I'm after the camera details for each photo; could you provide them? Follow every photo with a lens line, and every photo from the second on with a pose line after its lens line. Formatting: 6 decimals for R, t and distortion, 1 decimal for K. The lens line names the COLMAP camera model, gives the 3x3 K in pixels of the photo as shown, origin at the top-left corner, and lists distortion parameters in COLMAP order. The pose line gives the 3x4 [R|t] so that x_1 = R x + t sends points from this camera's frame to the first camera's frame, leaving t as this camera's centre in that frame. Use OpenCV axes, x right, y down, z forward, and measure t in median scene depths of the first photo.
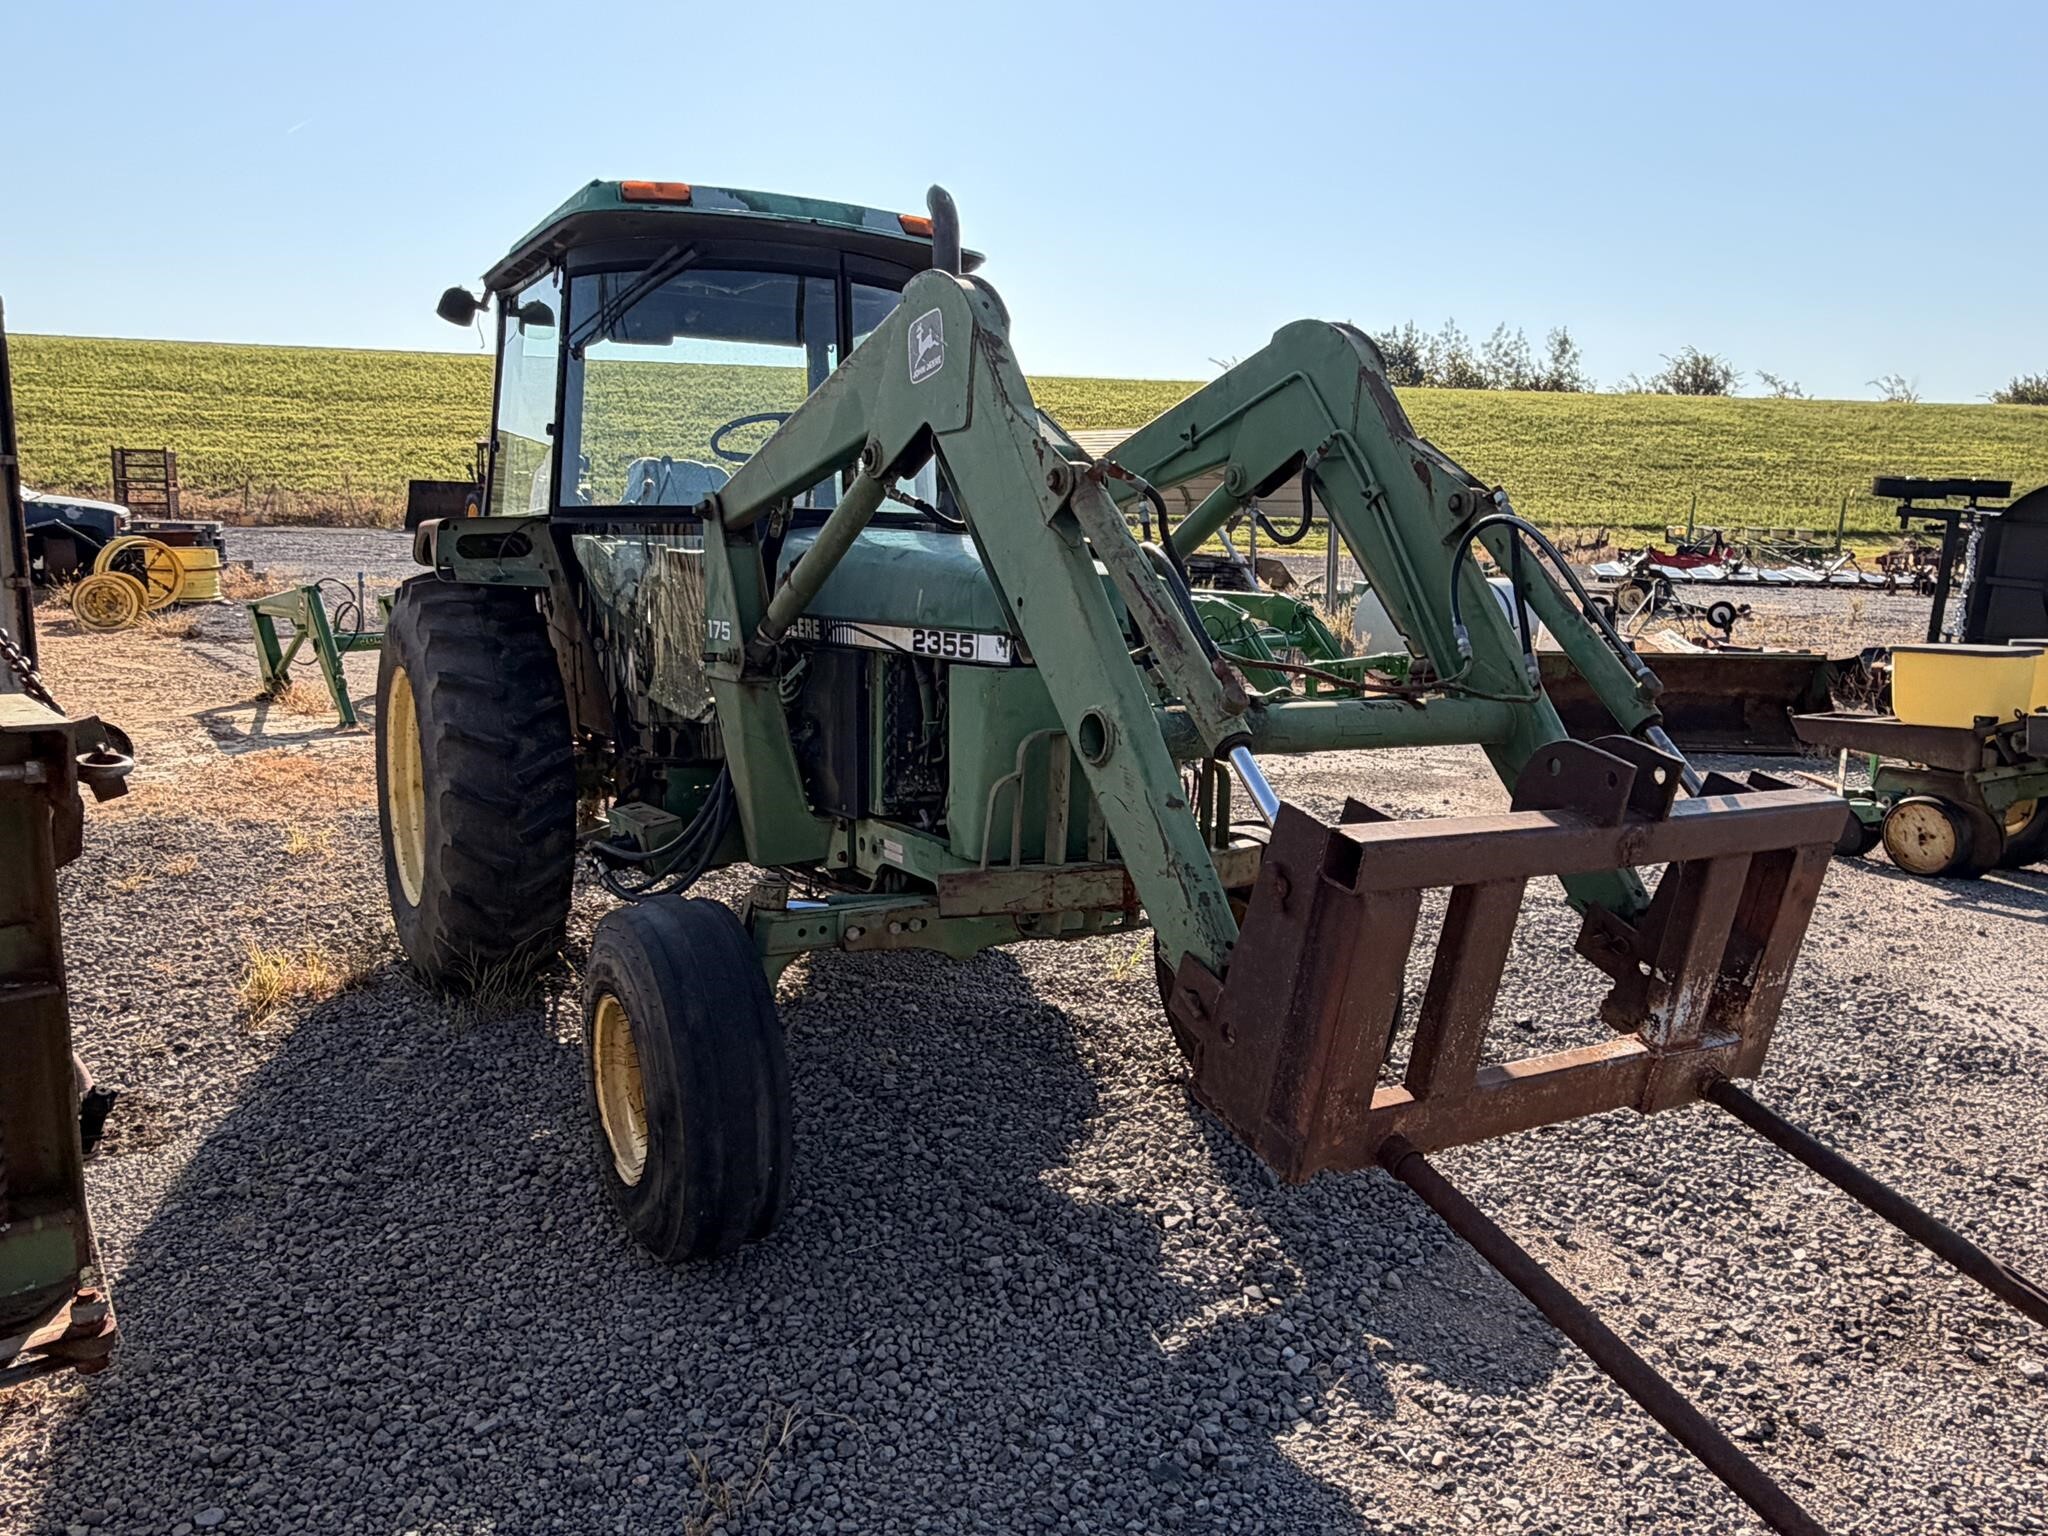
lens RADIAL K [[1552.5, 0, 1024.0], [0, 1552.5, 768.0], [0, 0, 1]] dist [0.002307, 0.002665]
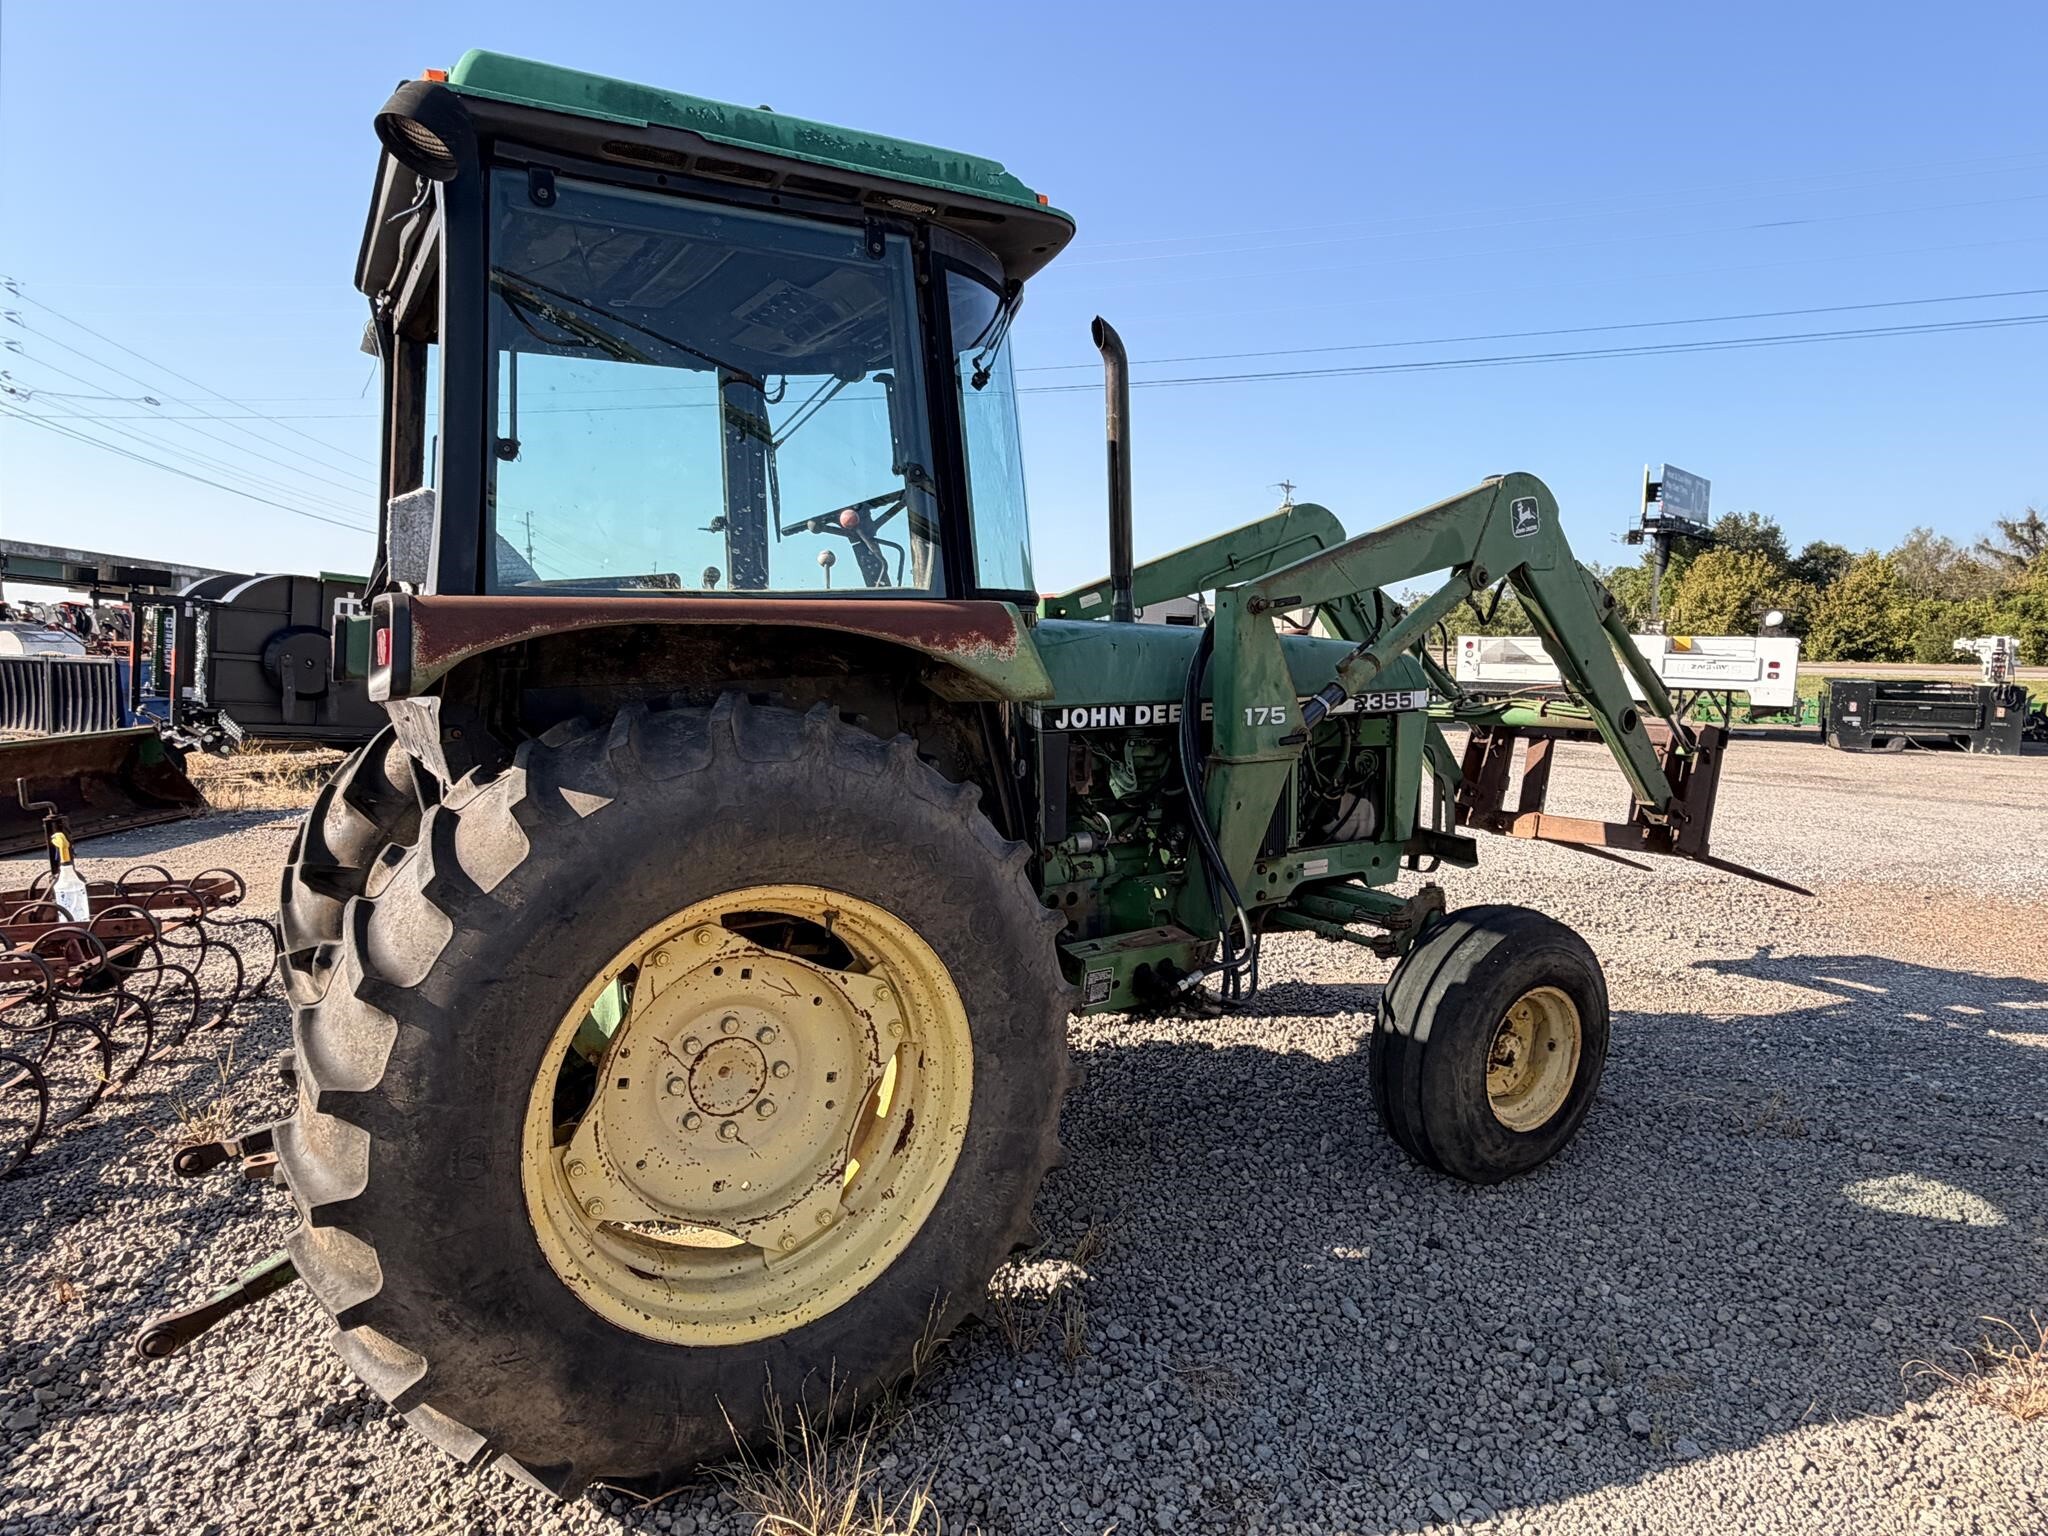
lens RADIAL K [[1221.1, 0, 1024.0], [0, 1221.1, 768.0], [0, 0, 1]] dist [0.001028, 0.000665]
pose [[-0.038734, -0.122957, 0.991656, -1.043527], [0.144617, 0.981263, 0.127317, -0.188012], [-0.988729, 0.148342, -0.020227, 1.201318]]
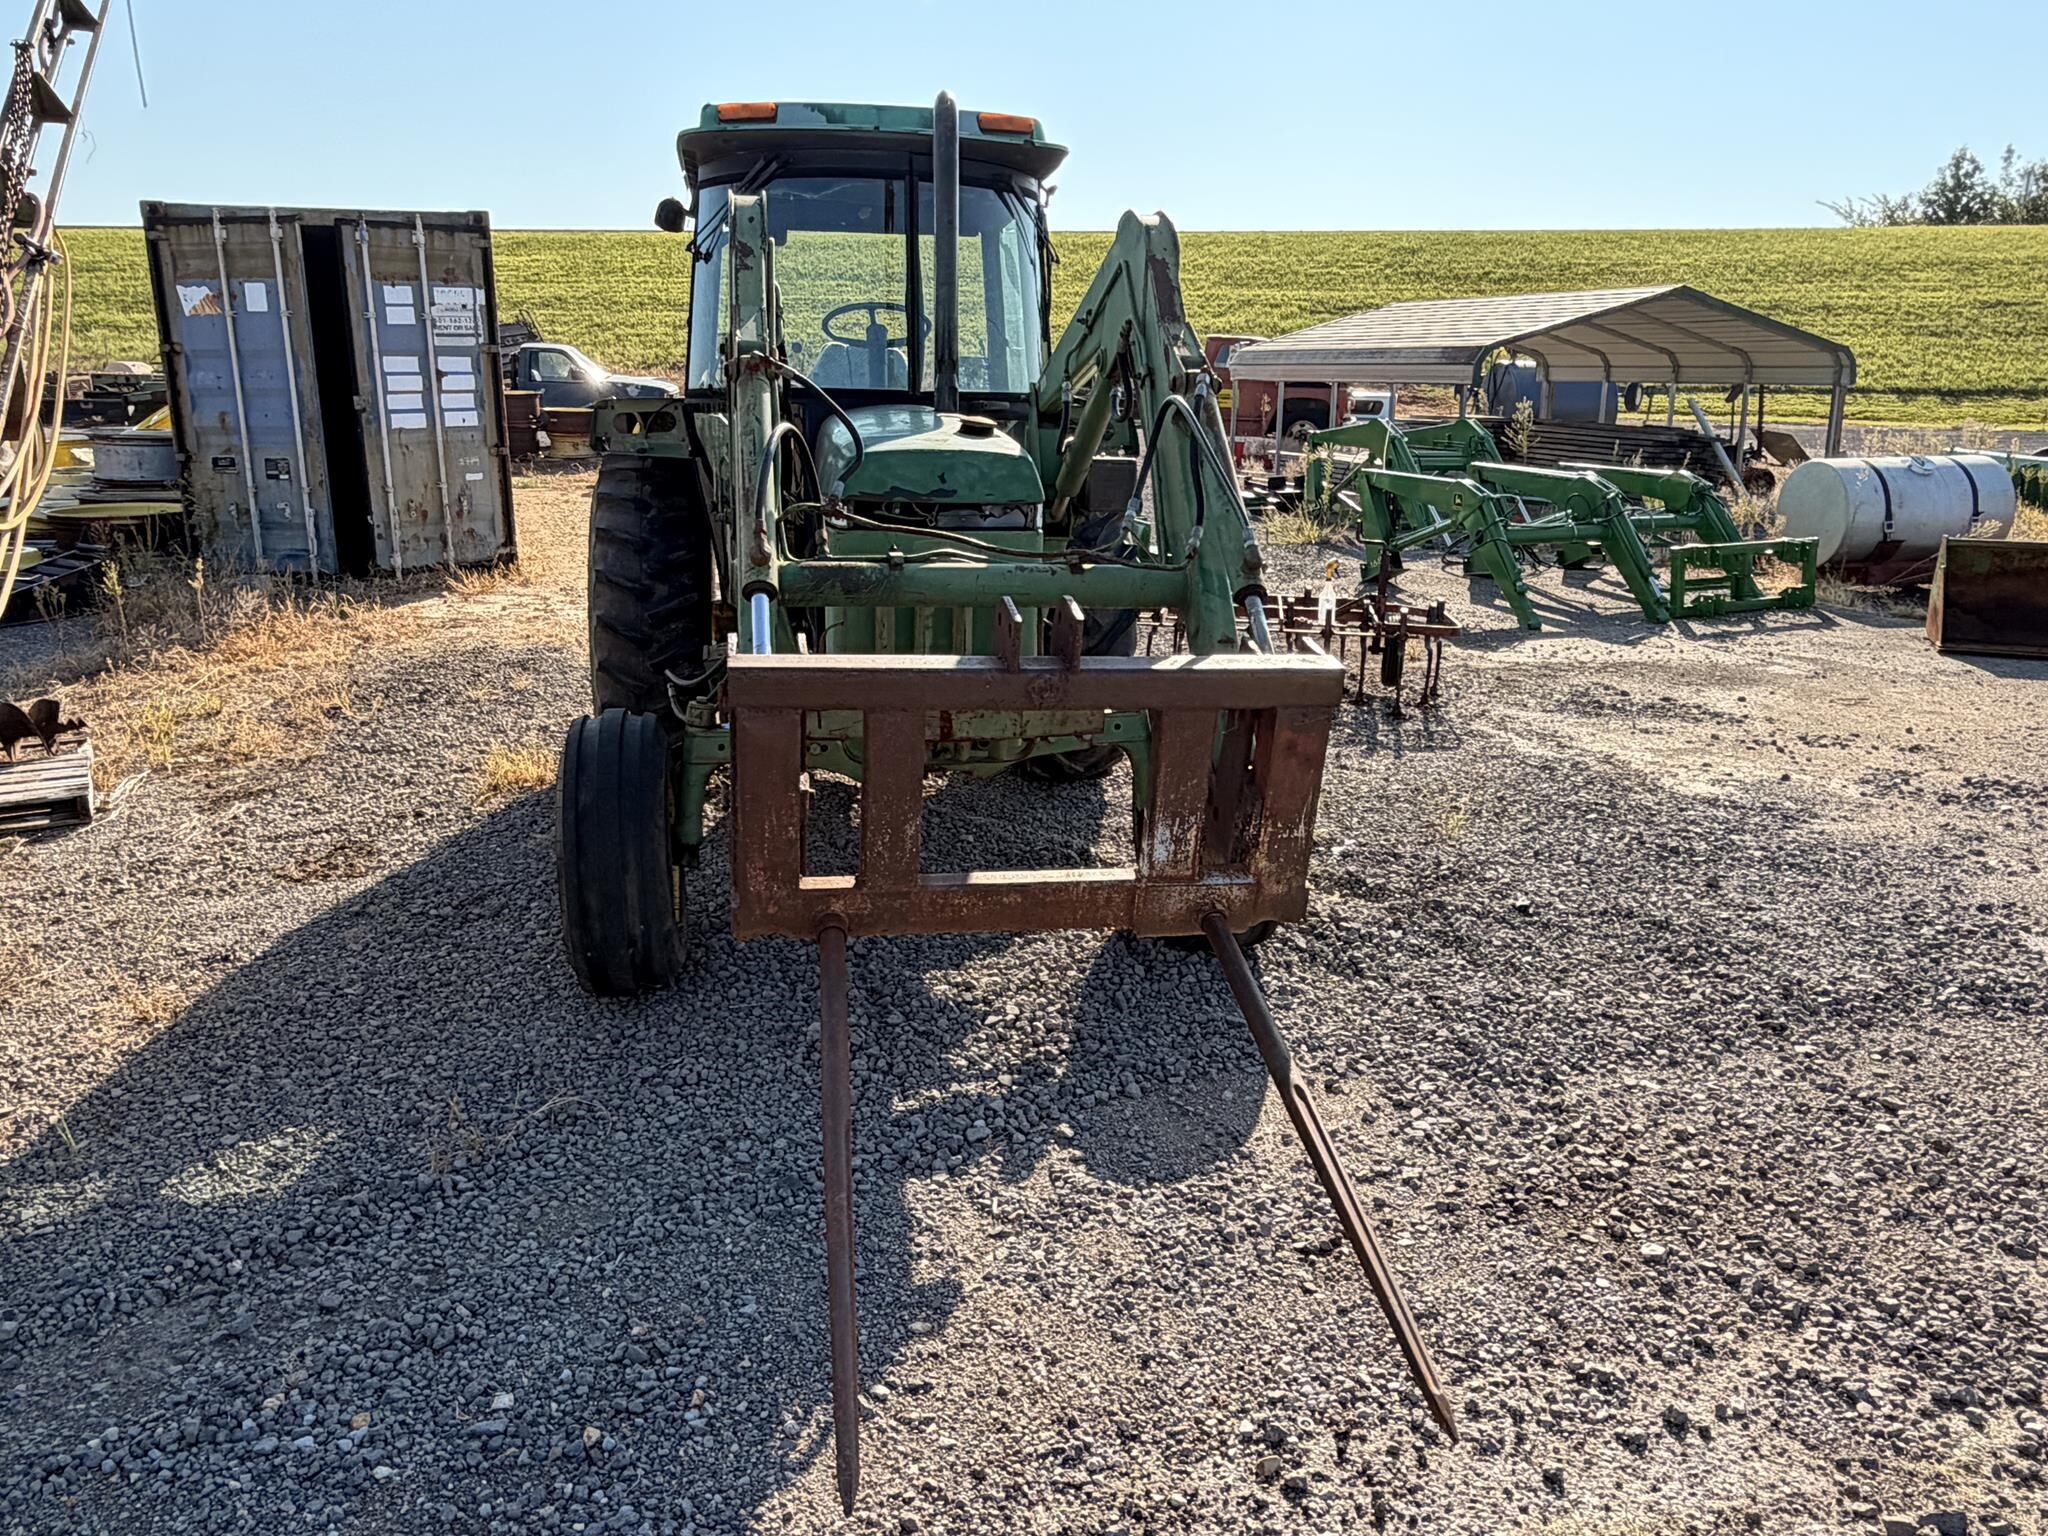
lens RADIAL K [[1552.3, 0, 1027.3], [0, 1552.3, 769.8], [0, 0, 1]] dist [0.008428, -0.000327]
pose [[0.936693, 0.075327, -0.341954, 0.442906], [-0.047531, 0.994900, 0.088963, 0.003748], [0.346911, -0.067078, 0.935496, -0.048487]]
